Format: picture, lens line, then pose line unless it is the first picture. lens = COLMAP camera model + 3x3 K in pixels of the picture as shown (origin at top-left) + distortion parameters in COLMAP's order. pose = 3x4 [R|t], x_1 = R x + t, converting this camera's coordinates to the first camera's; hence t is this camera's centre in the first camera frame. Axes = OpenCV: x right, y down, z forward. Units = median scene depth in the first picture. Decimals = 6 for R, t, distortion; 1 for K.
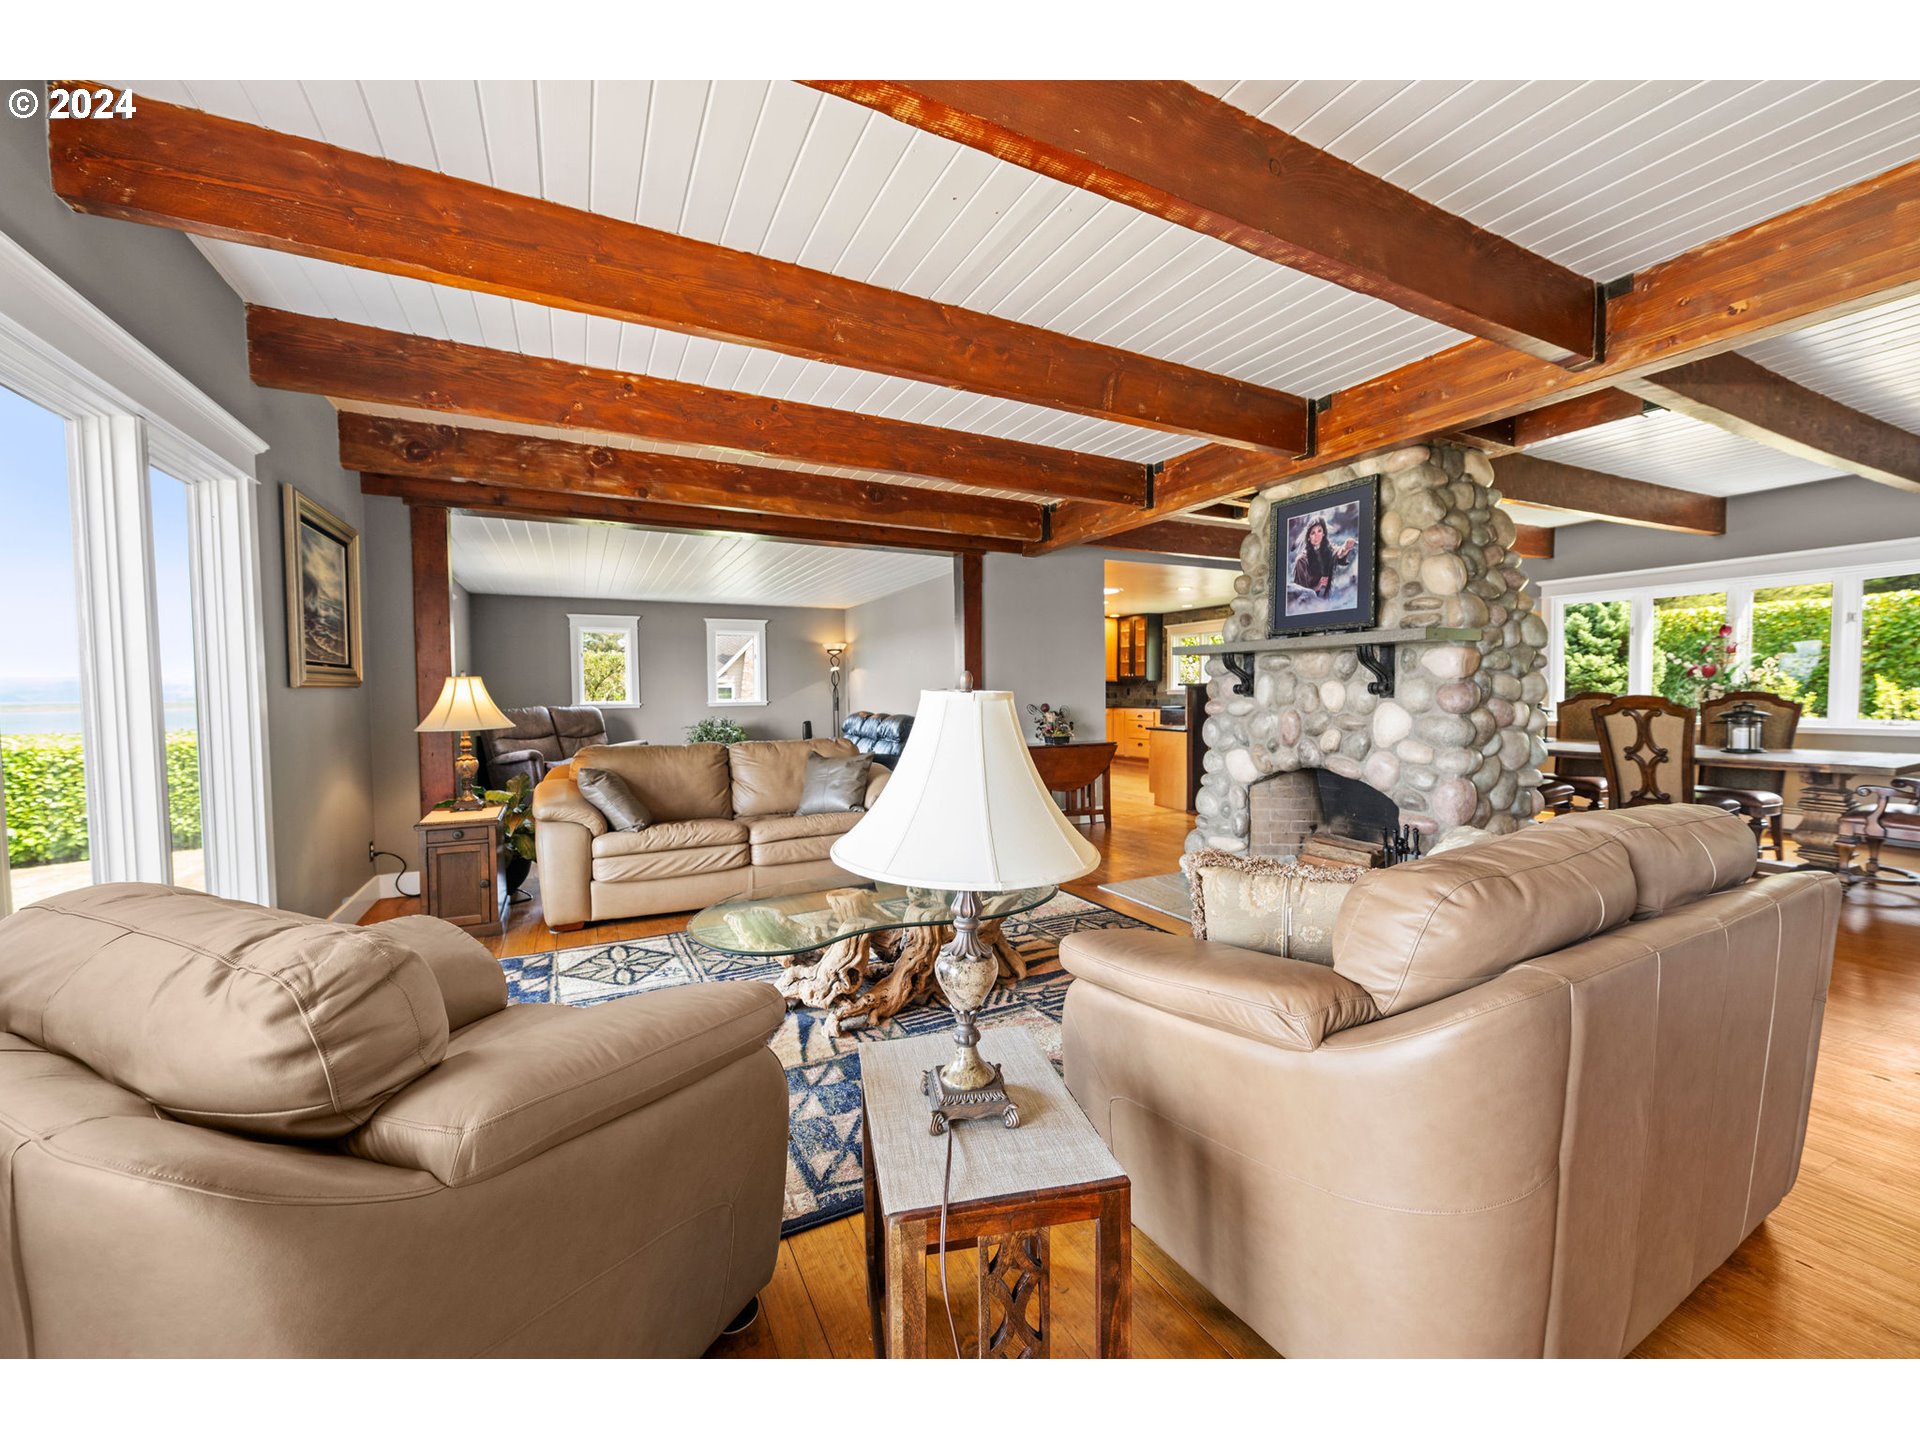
lens RADIAL K [[759.1, 0, 958.6], [0, 759.1, 718.3], [0, 0, 1]] dist [0.004324, -0.001108]
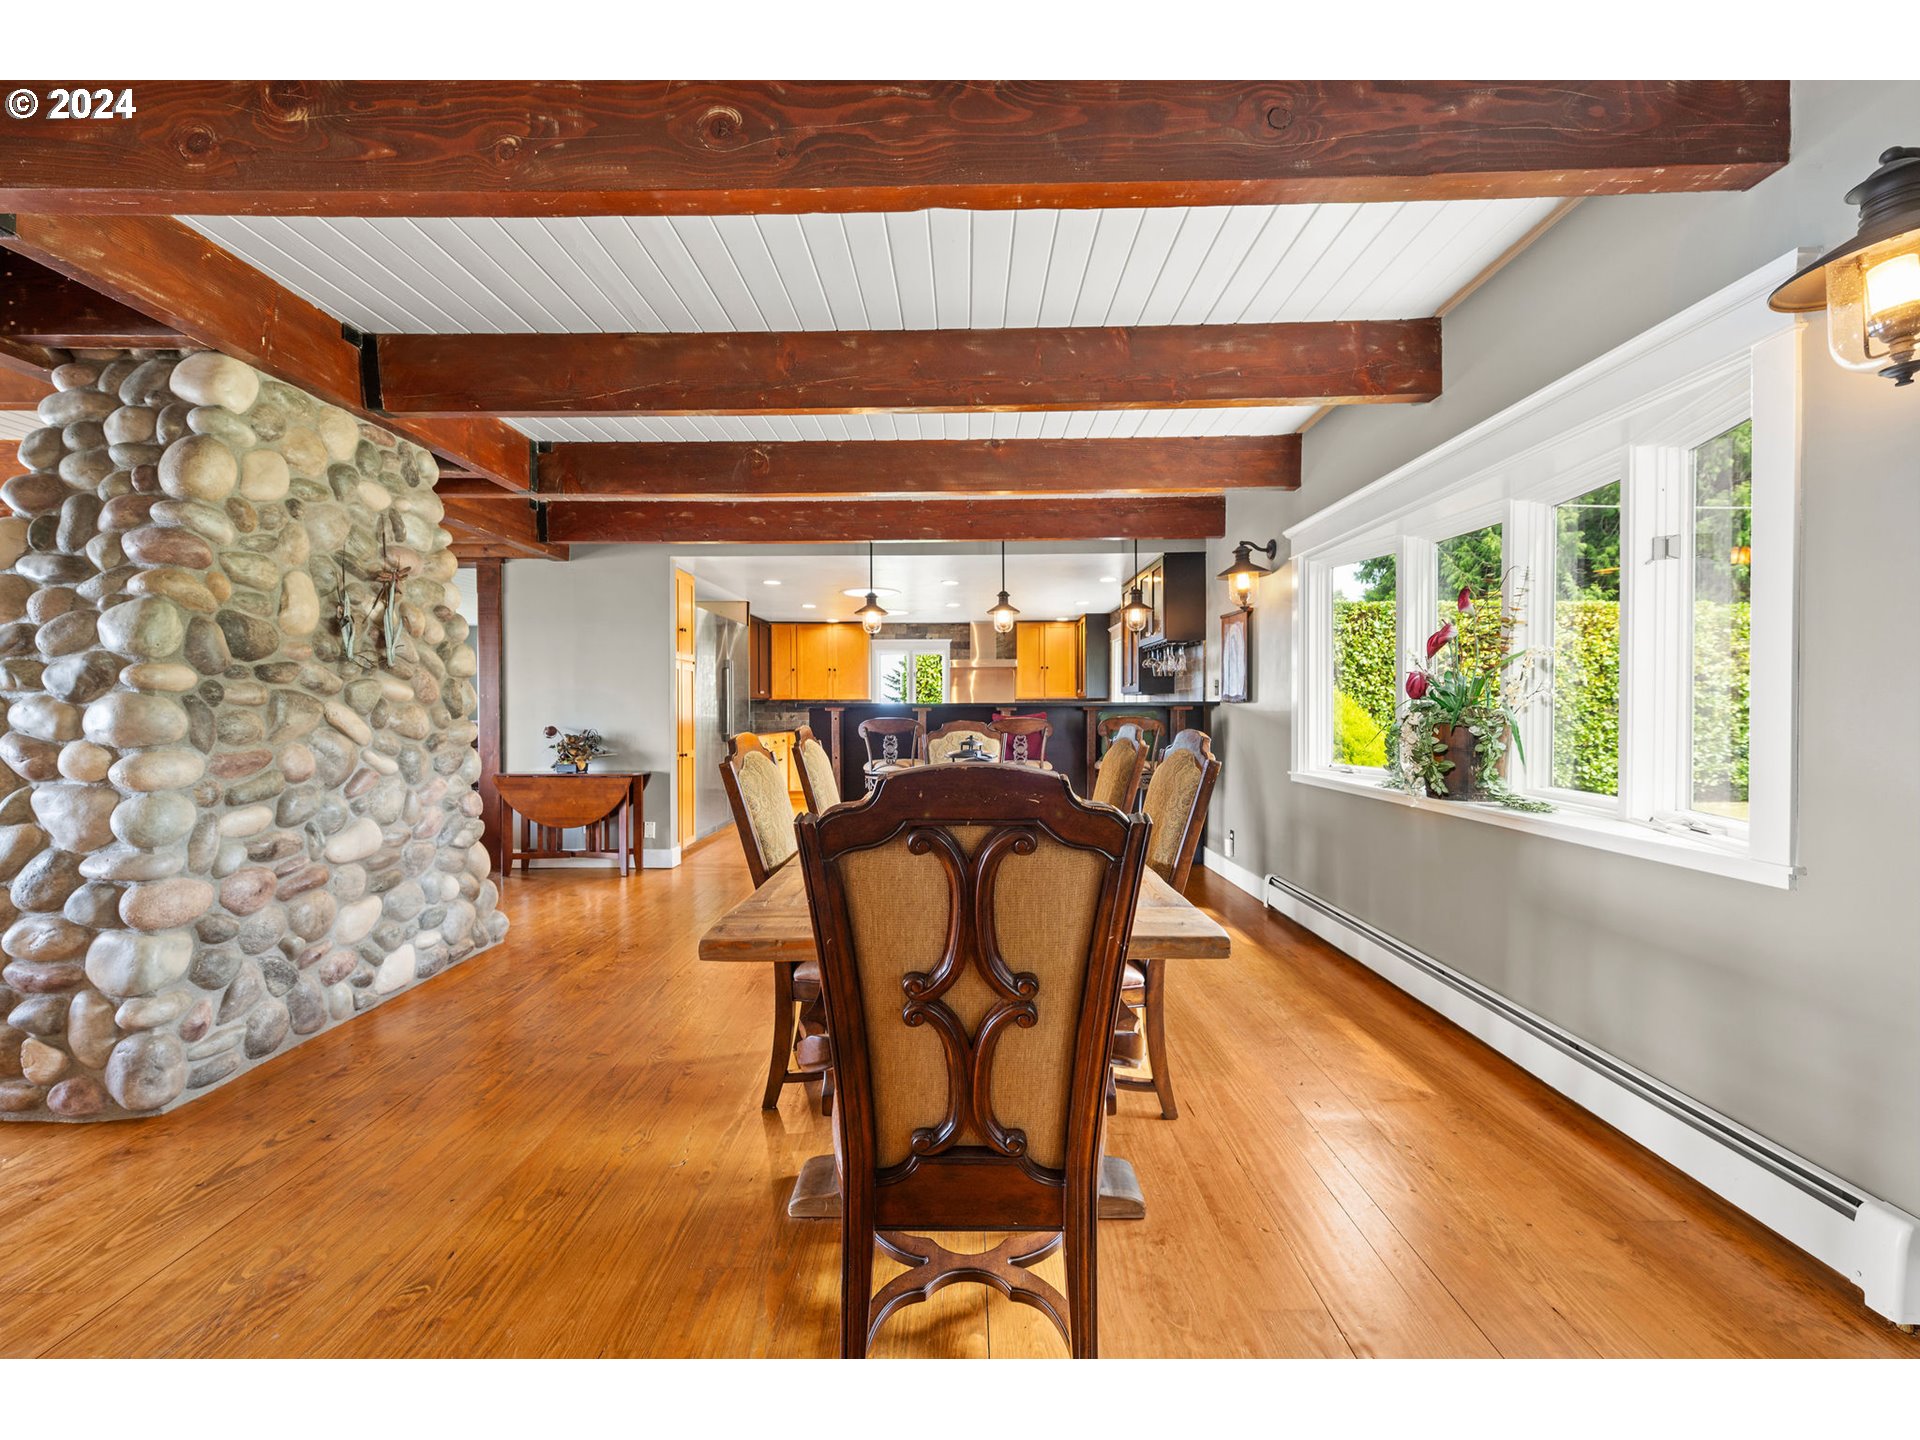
lens RADIAL K [[759.1, 0, 953.7], [0, 759.1, 712.8], [0, 0, 1]] dist [0.004324, -0.001108]
pose [[0.885745, 0.011061, -0.464040, 1.498018], [-0.023330, 0.999513, -0.020708, -0.043871], [0.463586, 0.029168, 0.885572, 0.700552]]
